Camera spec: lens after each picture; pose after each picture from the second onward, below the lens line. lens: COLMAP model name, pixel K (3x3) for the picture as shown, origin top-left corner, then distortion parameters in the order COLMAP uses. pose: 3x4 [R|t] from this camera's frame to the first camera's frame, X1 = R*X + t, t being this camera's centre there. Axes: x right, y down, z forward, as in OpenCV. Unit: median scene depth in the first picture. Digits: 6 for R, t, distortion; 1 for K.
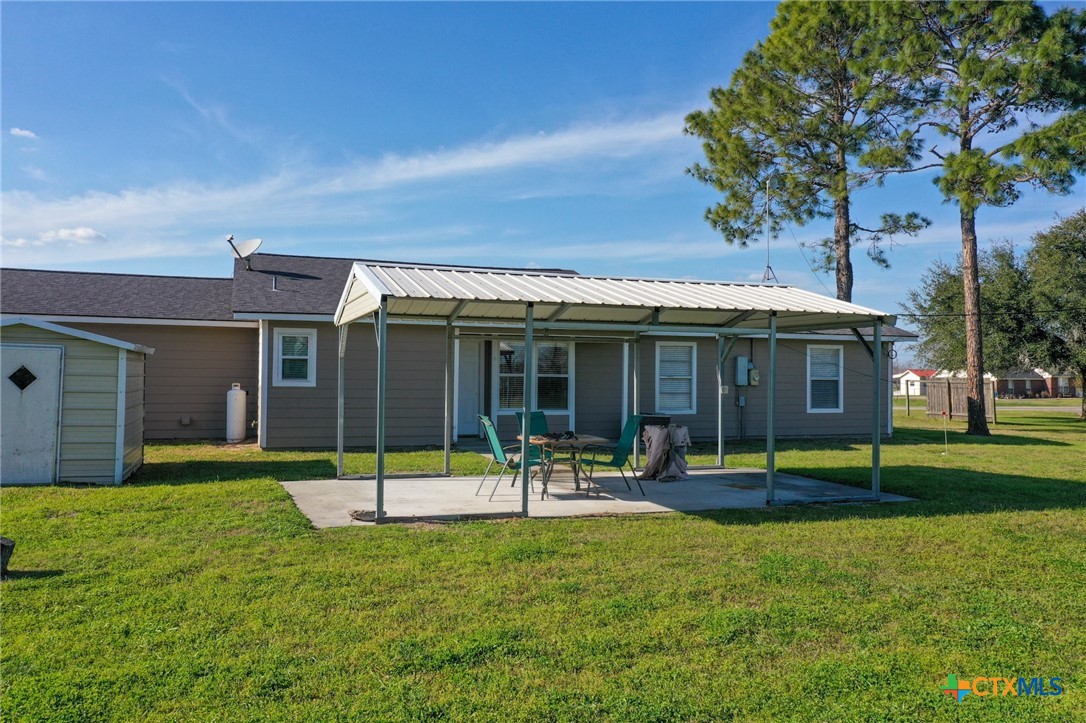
lens RADIAL K [[854.2, 0, 540.7], [0, 854.2, 363.7], [0, 0, 1]] dist [0.012946, 0.005474]
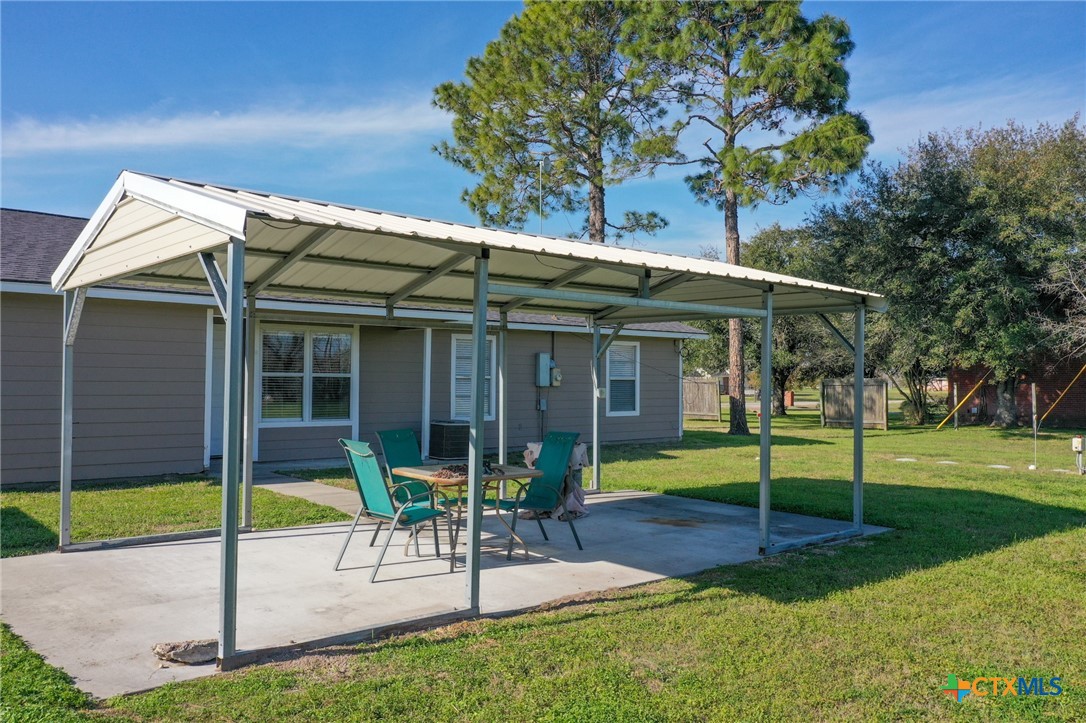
lens RADIAL K [[861.6, 0, 538.0], [0, 861.6, 360.6], [0, 0, 1]] dist [-0.015191, 0.040862]
pose [[0.934480, 0.004913, 0.355983, -0.069464], [-0.003686, 0.999985, -0.004127, 0.002512], [-0.355997, 0.002545, 0.934483, 0.160656]]
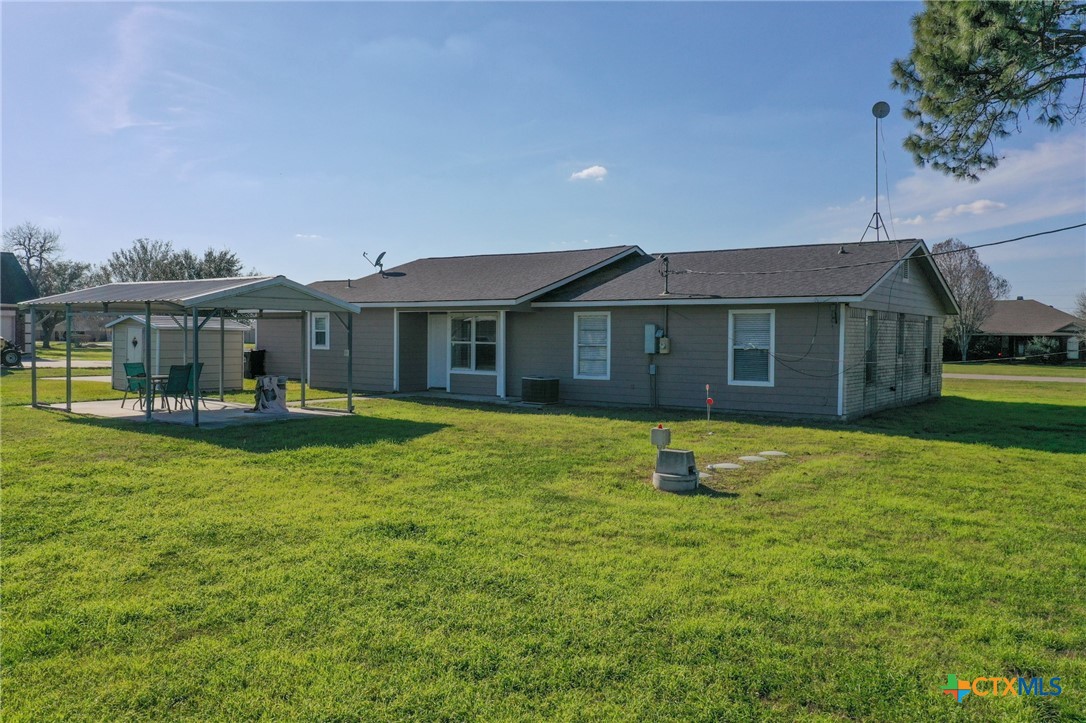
lens RADIAL K [[886.0, 0, 543.0], [0, 886.0, 361.5], [0, 0, 1]] dist [0.035556, -0.003433]
pose [[0.565770, 0.017629, -0.824374, 0.877057], [0.006352, 0.999649, 0.025737, 0.006261], [0.824538, -0.019798, 0.565459, 0.267637]]
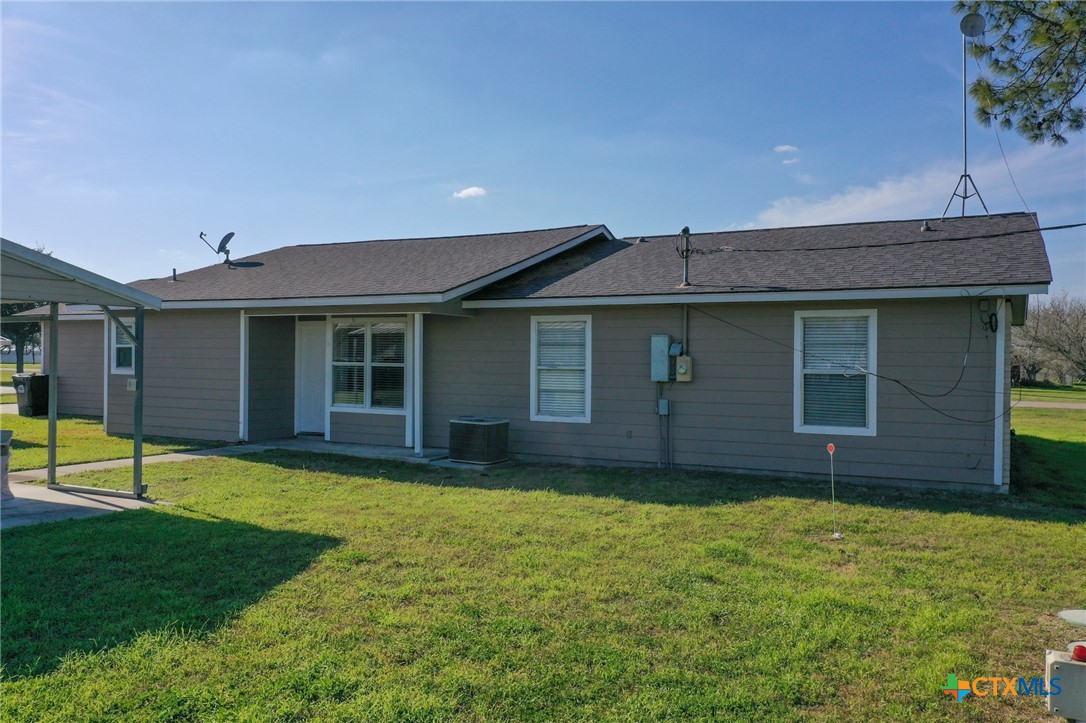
lens RADIAL K [[886.0, 0, 543.0], [0, 886.0, 361.5], [0, 0, 1]] dist [0.035556, -0.003433]
pose [[0.672379, -0.001400, -0.740206, 0.565979], [0.006410, 0.999972, 0.003930, 0.006675], [0.740179, -0.007387, 0.672369, 0.431787]]
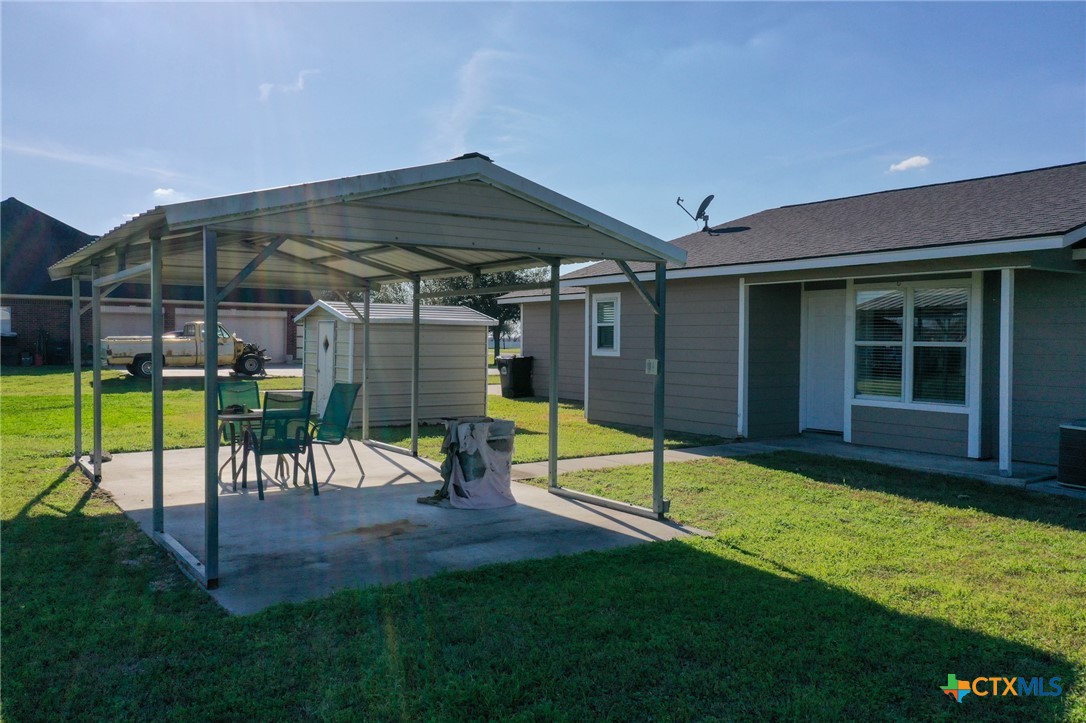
lens RADIAL K [[886.0, 0, 543.0], [0, 886.0, 361.5], [0, 0, 1]] dist [0.035556, -0.003433]
pose [[0.262733, 0.014285, -0.964763, 0.416891], [0.006659, 0.999840, 0.016618, 0.010730], [0.964846, -0.010790, 0.262596, 0.452140]]
